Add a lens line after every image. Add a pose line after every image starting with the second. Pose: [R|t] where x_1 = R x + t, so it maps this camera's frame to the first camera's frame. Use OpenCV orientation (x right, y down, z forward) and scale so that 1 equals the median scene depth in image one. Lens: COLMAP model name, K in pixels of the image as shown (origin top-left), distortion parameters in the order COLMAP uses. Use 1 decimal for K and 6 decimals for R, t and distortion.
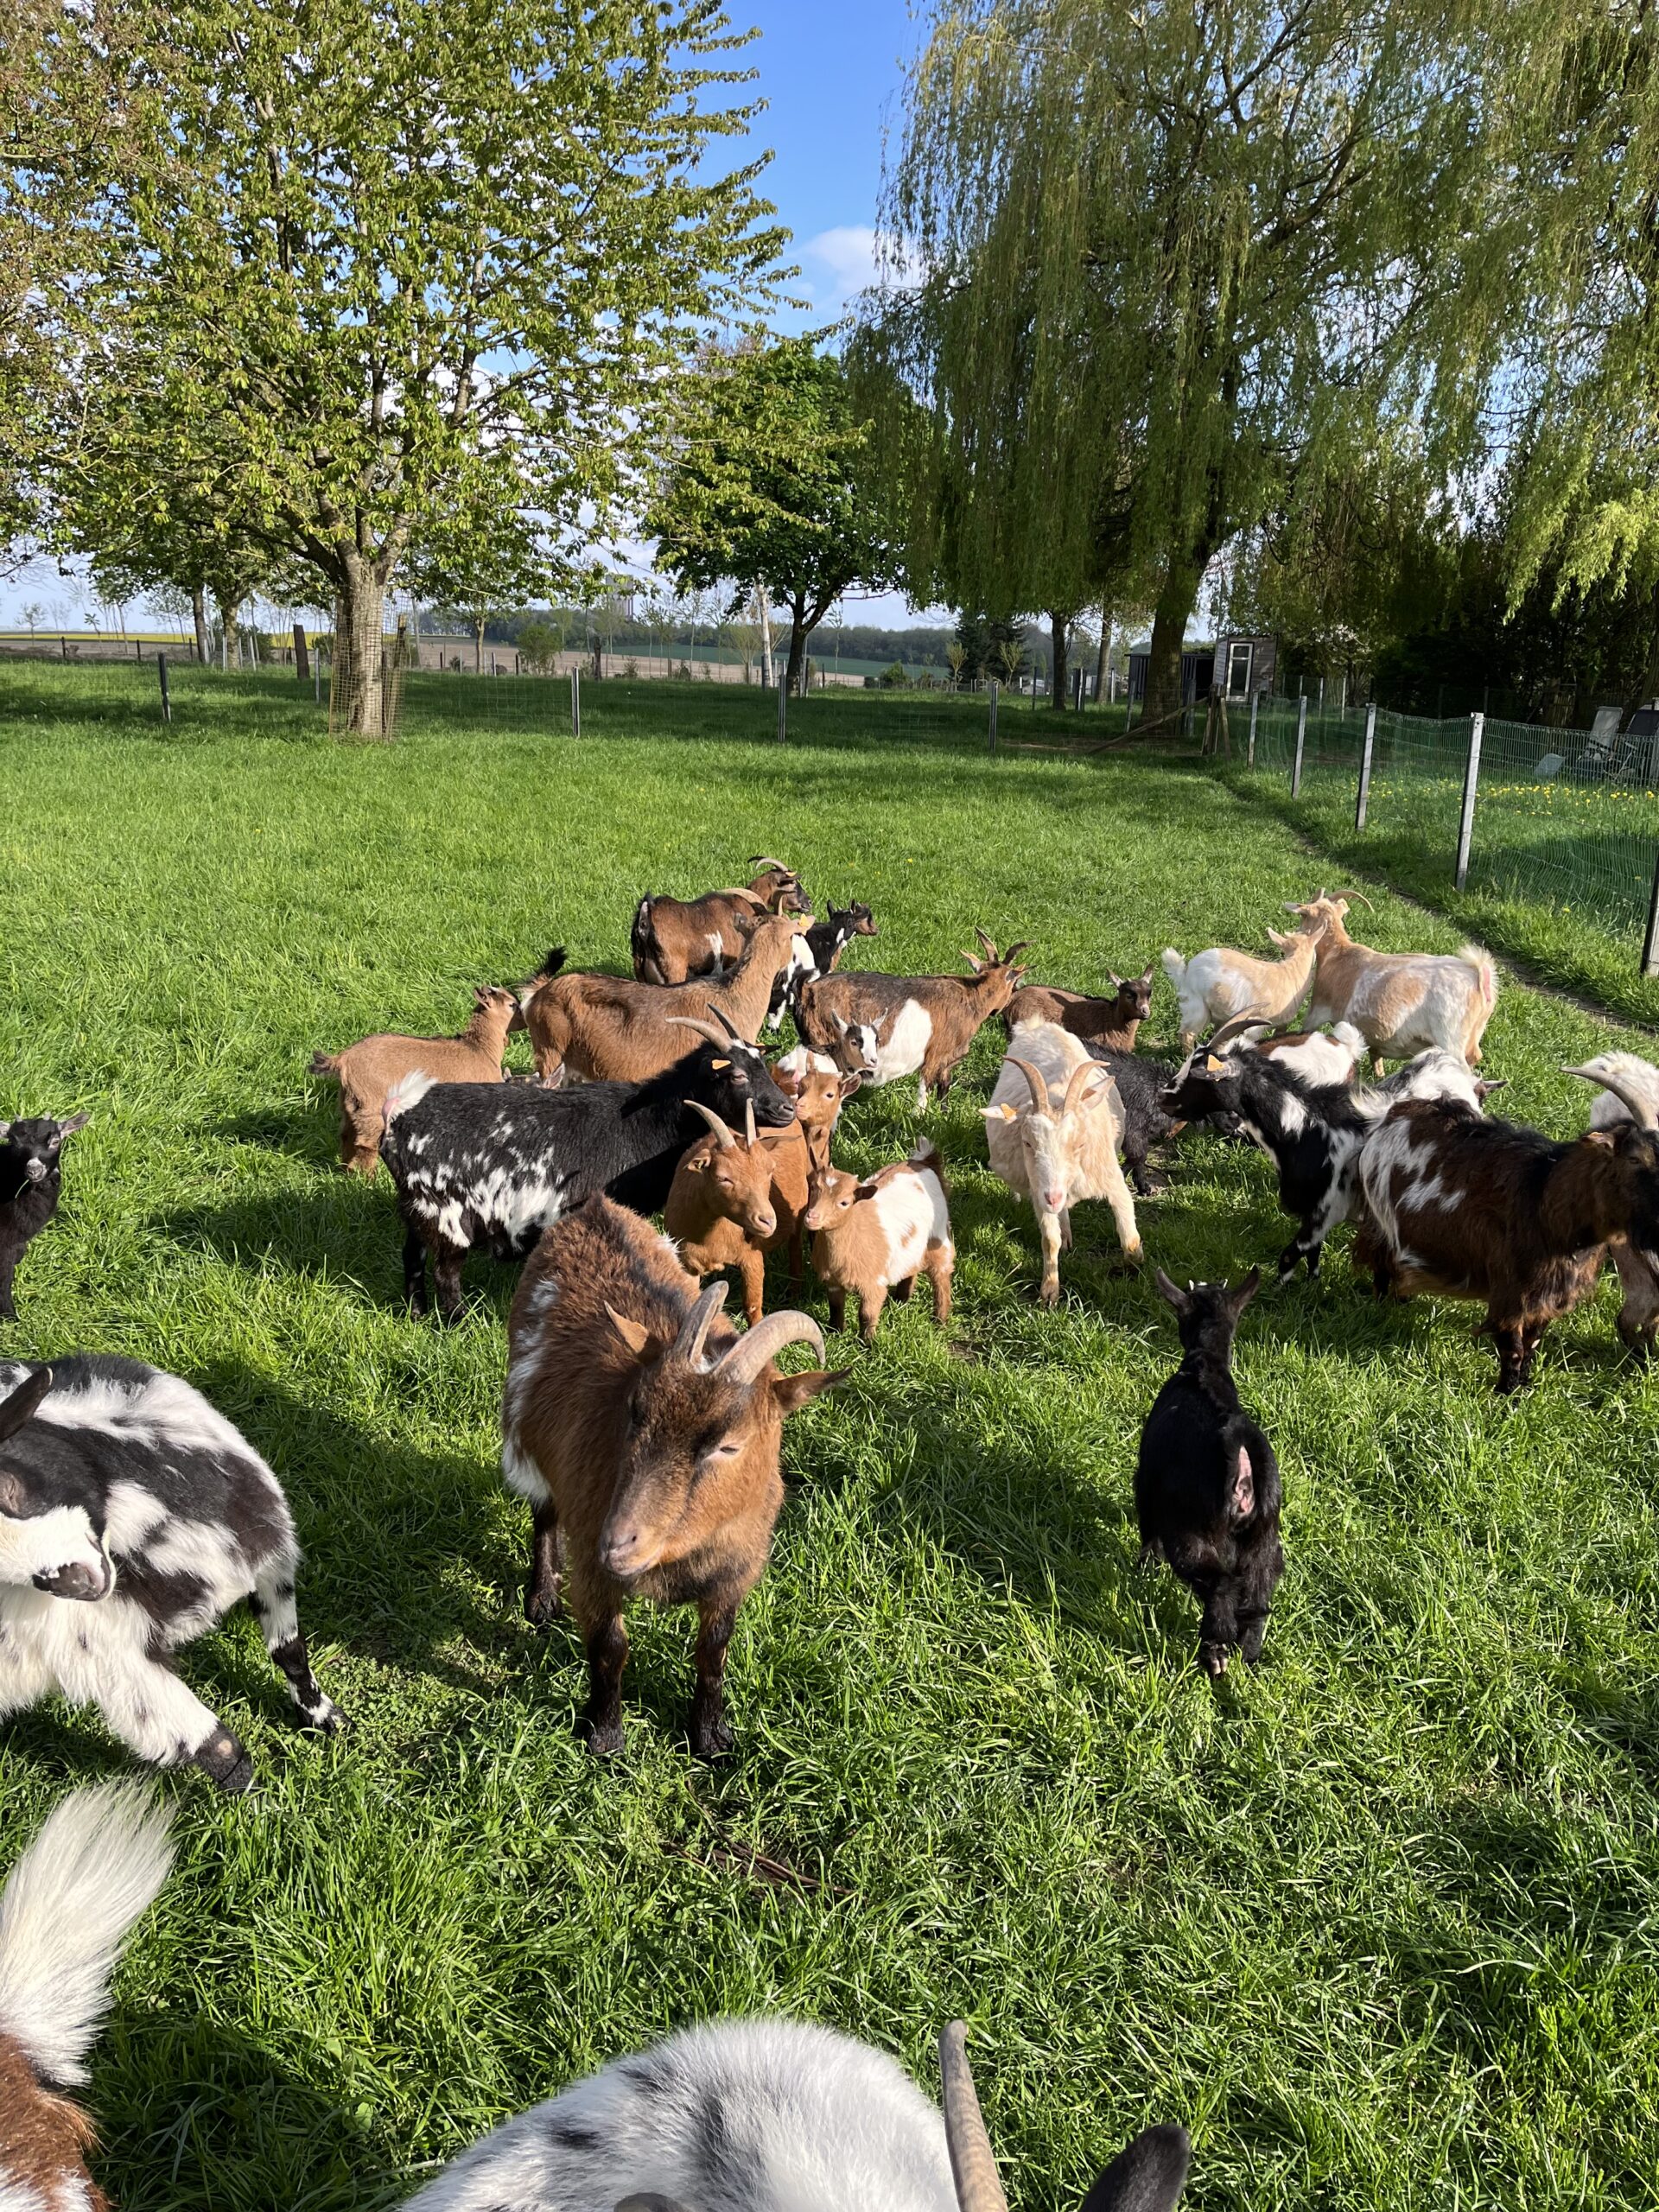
lens RADIAL K [[1662.8, 0, 830.4], [0, 1662.8, 1124.4], [0, 0, 1]] dist [0.068235, -0.095686]
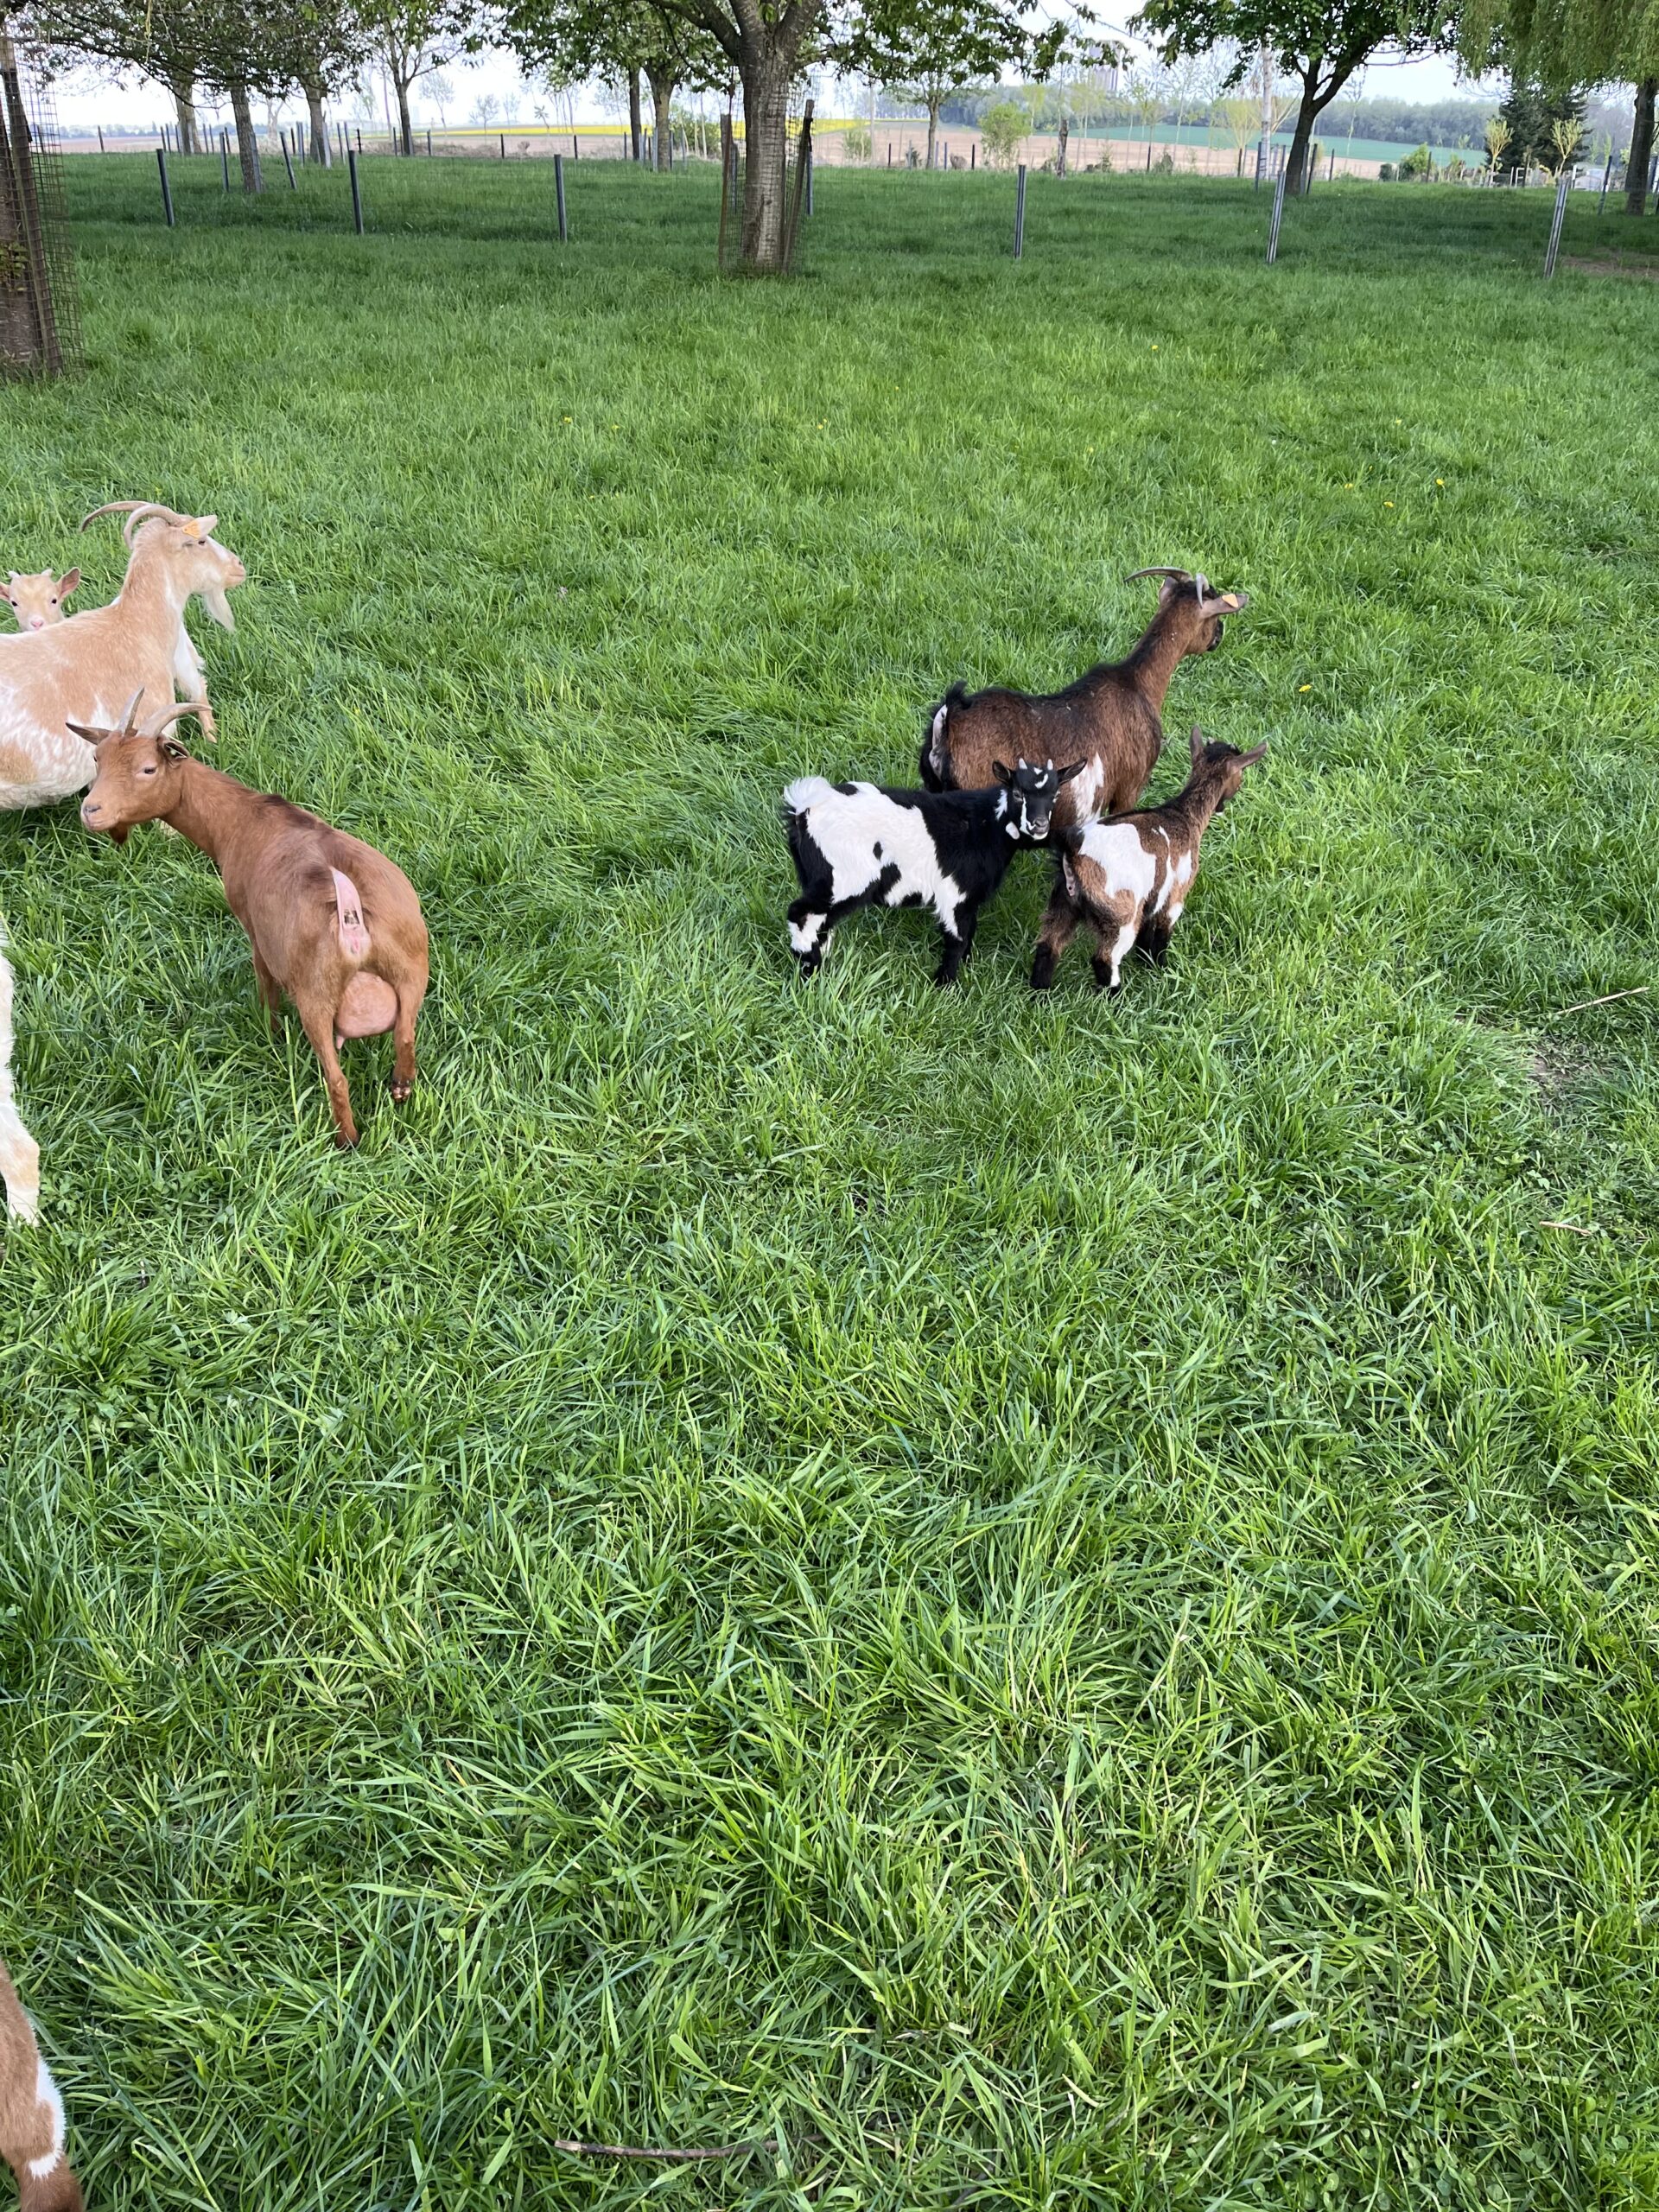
lens RADIAL K [[1662.8, 0, 839.0], [0, 1662.8, 1093.9], [0, 0, 1]] dist [0.068235, -0.095686]
pose [[0.967714, 0.112407, -0.225598, -0.002743], [-0.055096, 0.967740, 0.245852, -0.040707], [0.245956, -0.225485, 0.942689, 0.129898]]
